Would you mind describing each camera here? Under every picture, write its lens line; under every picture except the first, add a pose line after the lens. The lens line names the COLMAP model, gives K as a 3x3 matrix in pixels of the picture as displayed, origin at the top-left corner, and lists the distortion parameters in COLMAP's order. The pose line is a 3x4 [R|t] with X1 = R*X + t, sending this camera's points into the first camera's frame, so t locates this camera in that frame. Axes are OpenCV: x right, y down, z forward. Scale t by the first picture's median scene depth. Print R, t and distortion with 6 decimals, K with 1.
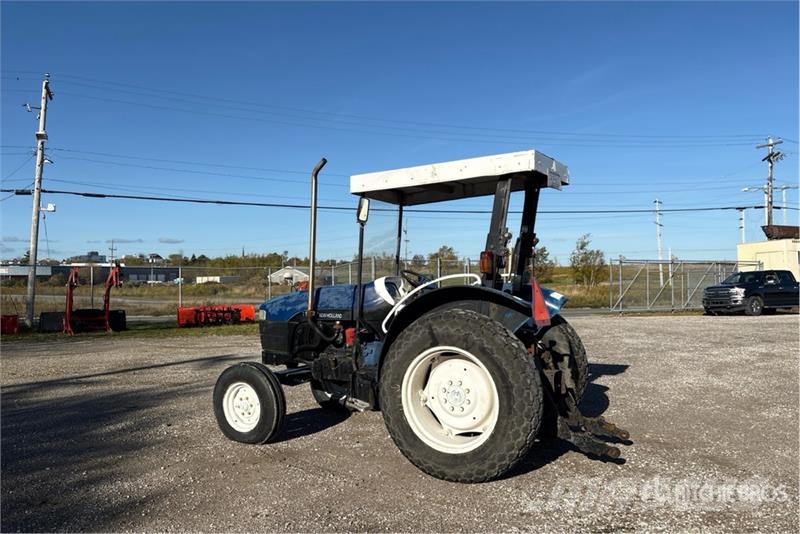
lens RADIAL K [[604.2, 0, 406.1], [0, 604.2, 263.4], [0, 0, 1]] dist [0.046709, -0.015683]
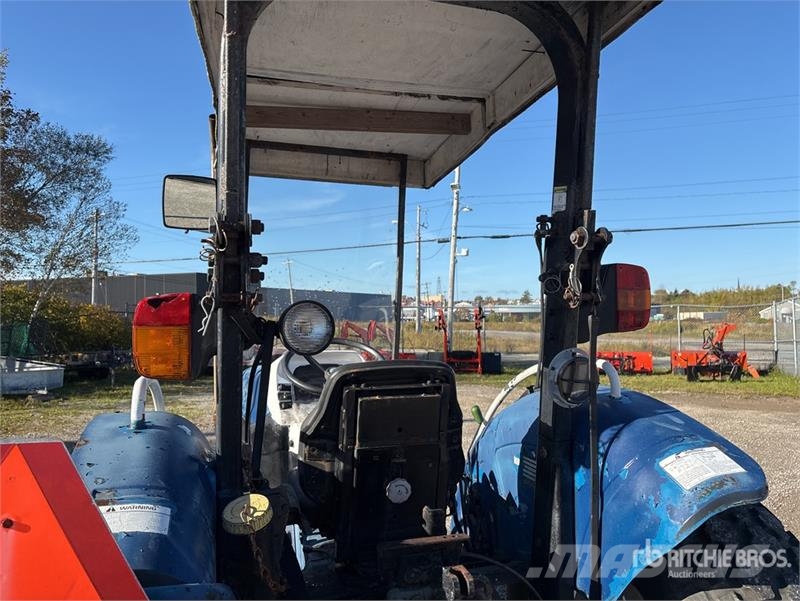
lens RADIAL K [[604.5, 0, 399.7], [0, 604.5, 304.0], [0, 0, 1]] dist [0.054438, -0.013000]
pose [[0.715508, -0.017460, -0.698387, 0.074126], [0.022928, 0.999736, -0.001503, -0.002195], [0.698229, -0.014937, 0.715719, 0.165455]]
